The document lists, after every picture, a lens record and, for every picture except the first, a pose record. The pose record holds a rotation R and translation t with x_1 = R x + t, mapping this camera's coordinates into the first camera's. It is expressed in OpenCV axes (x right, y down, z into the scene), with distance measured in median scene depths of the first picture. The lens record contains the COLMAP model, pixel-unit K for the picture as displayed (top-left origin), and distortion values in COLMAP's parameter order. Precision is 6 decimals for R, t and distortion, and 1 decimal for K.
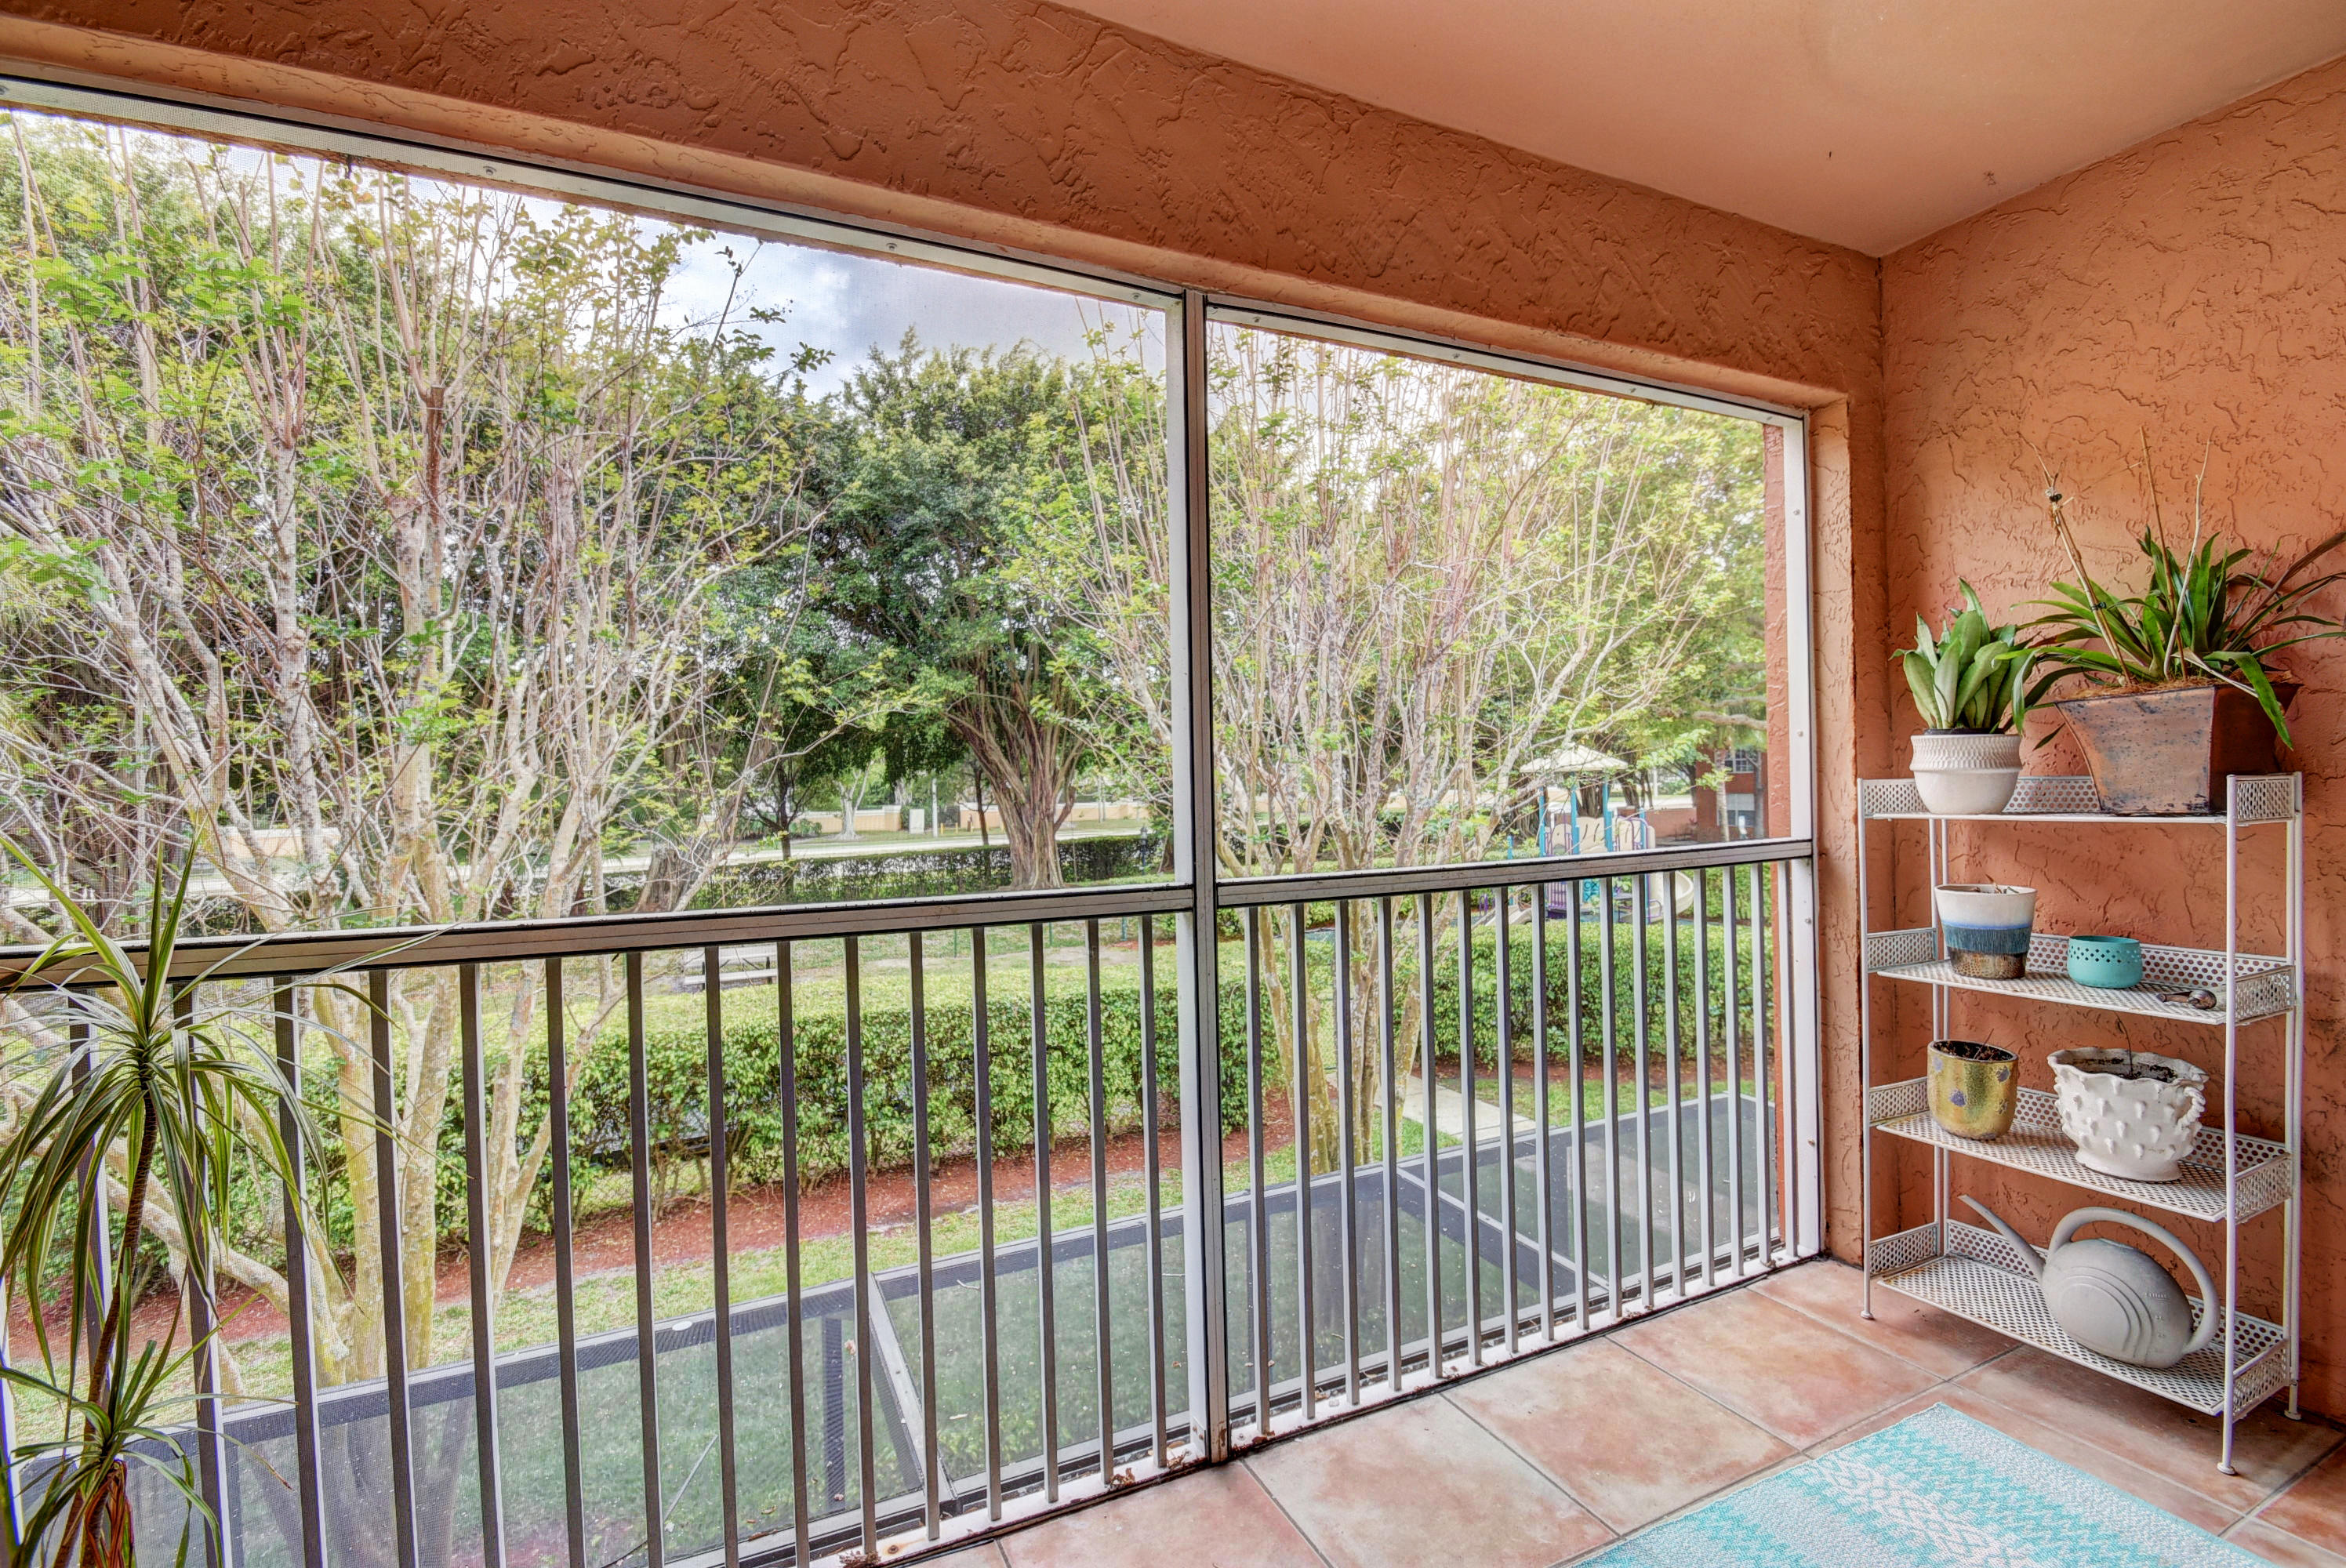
lens RADIAL K [[1027.7, 0, 1165.5], [0, 1027.7, 782.2], [0, 0, 1]] dist [0.007483, -0.013363]
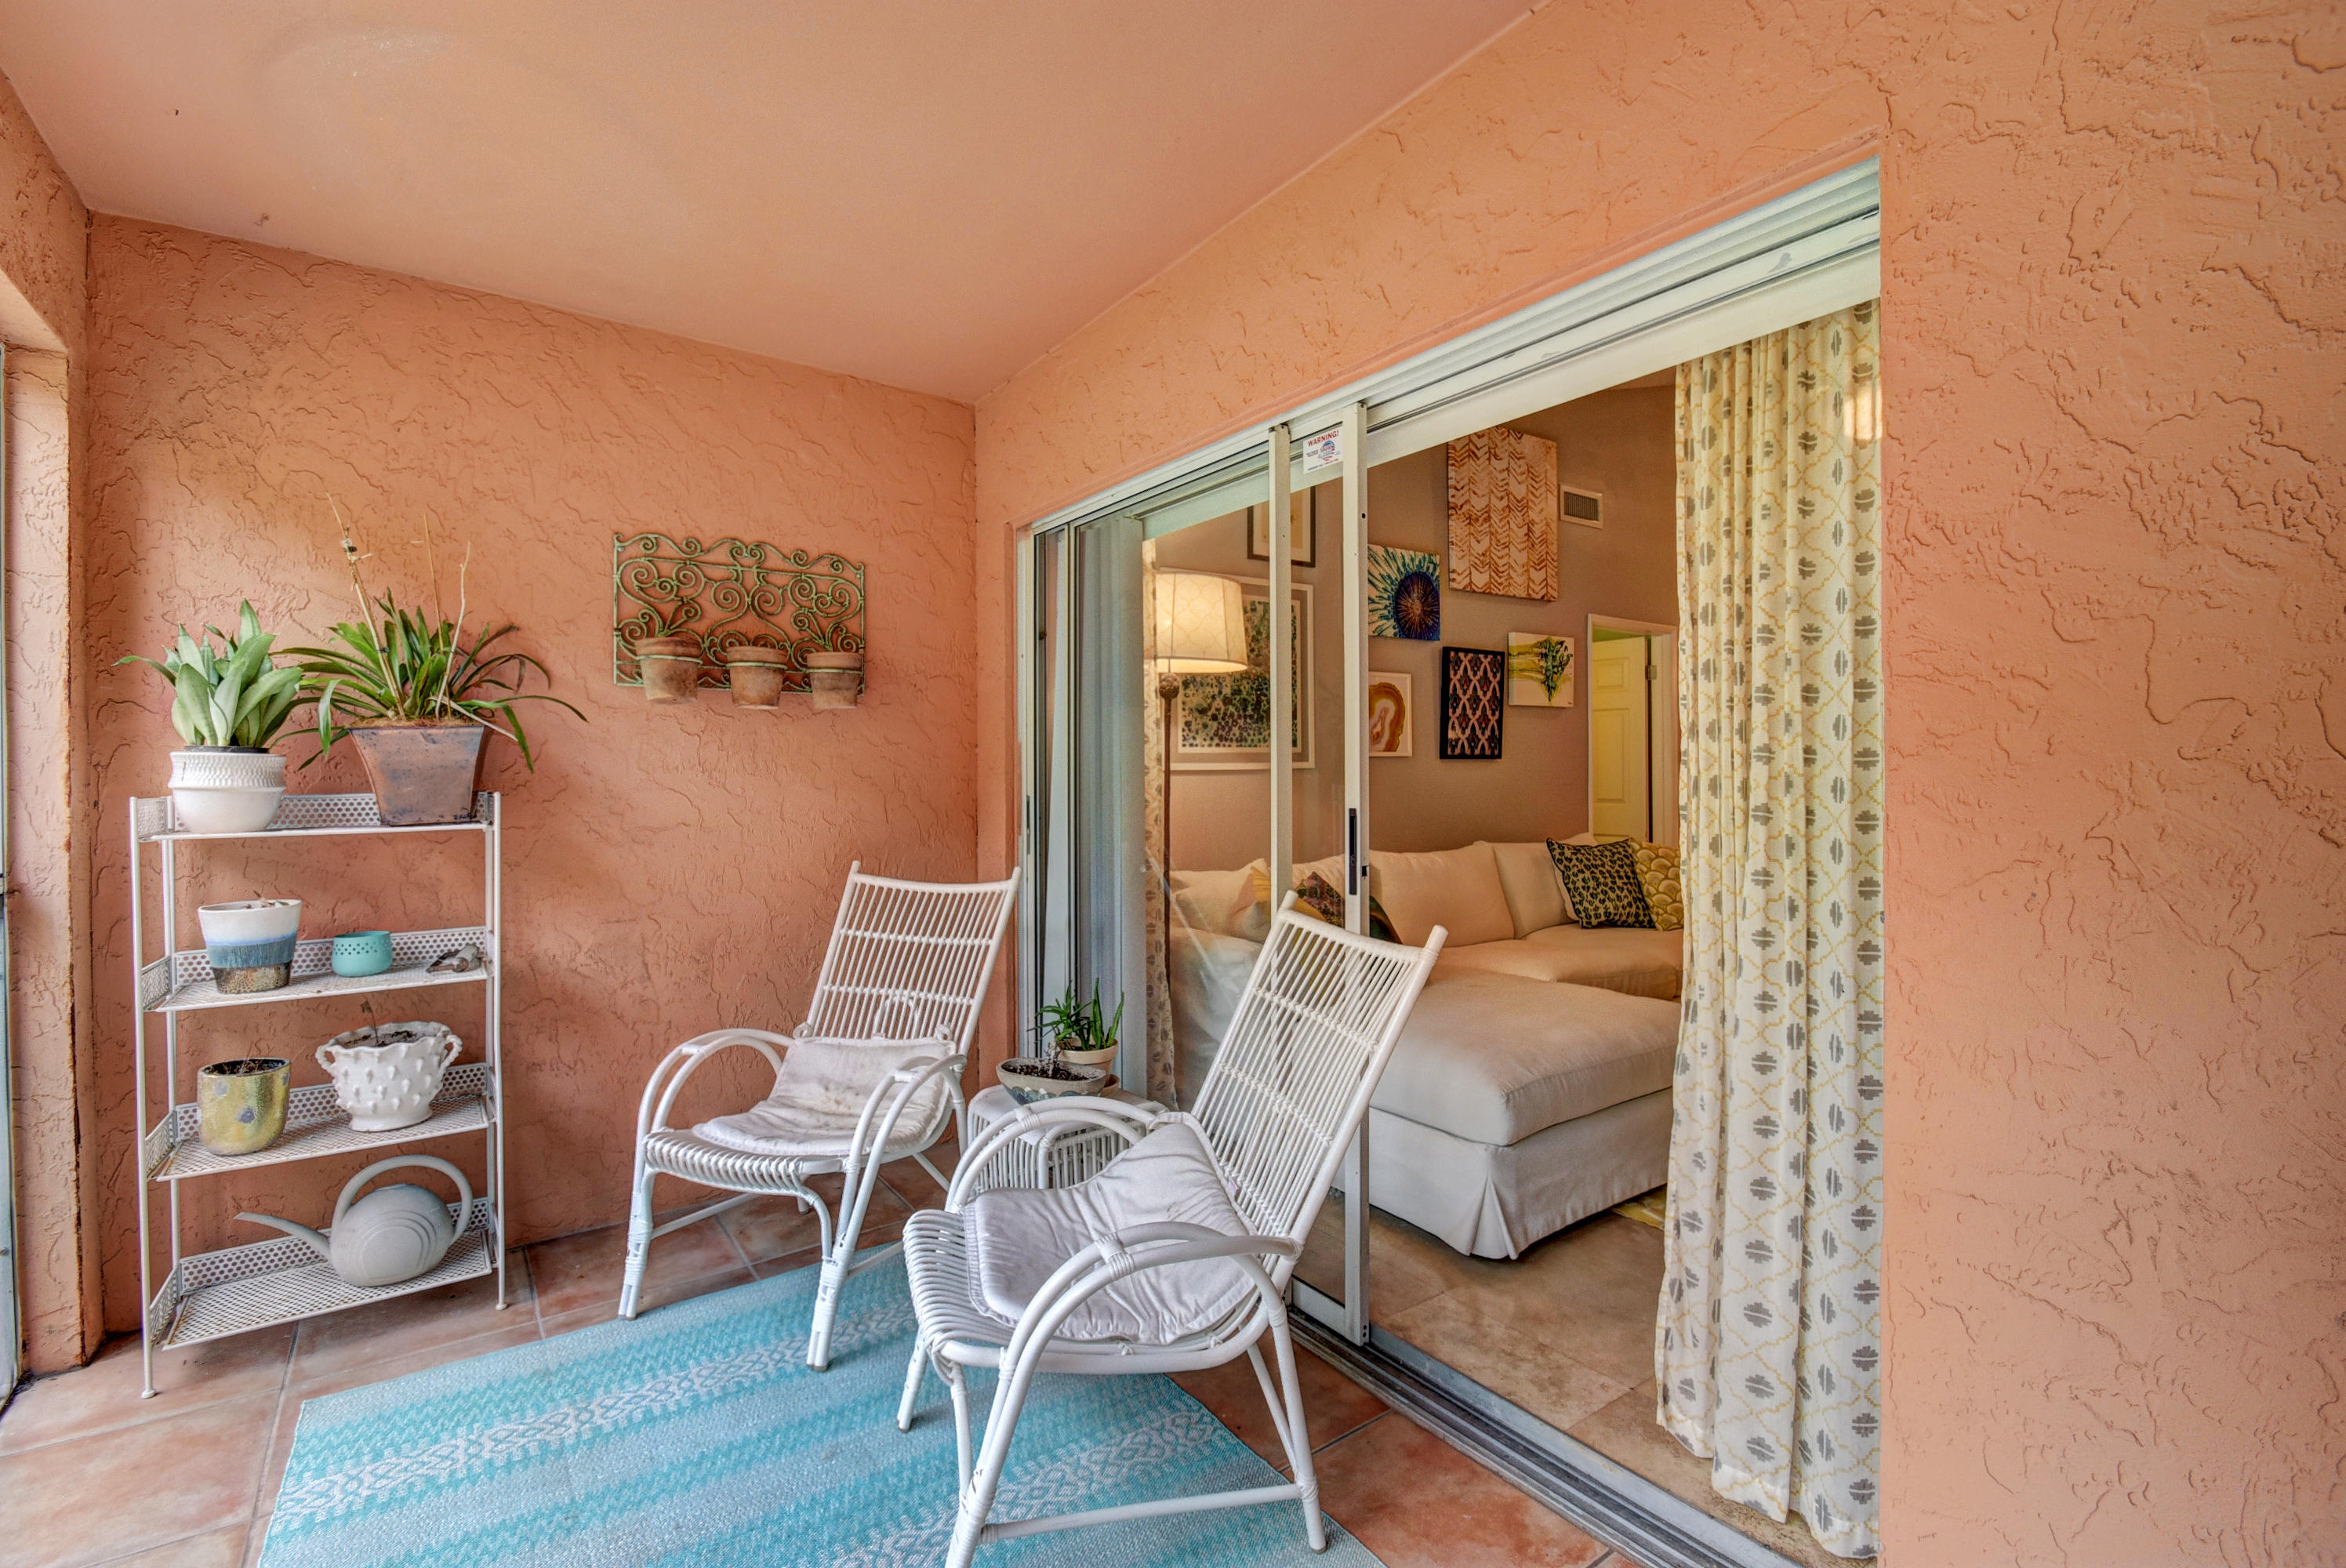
lens RADIAL K [[1027.7, 0, 1165.5], [0, 1027.7, 782.2], [0, 0, 1]] dist [0.007483, -0.013363]
pose [[-0.180809, 0.011363, 0.983453, -0.393544], [0.011955, 0.999885, -0.009355, 0.002035], [-0.983446, 0.010066, -0.180924, 0.305386]]
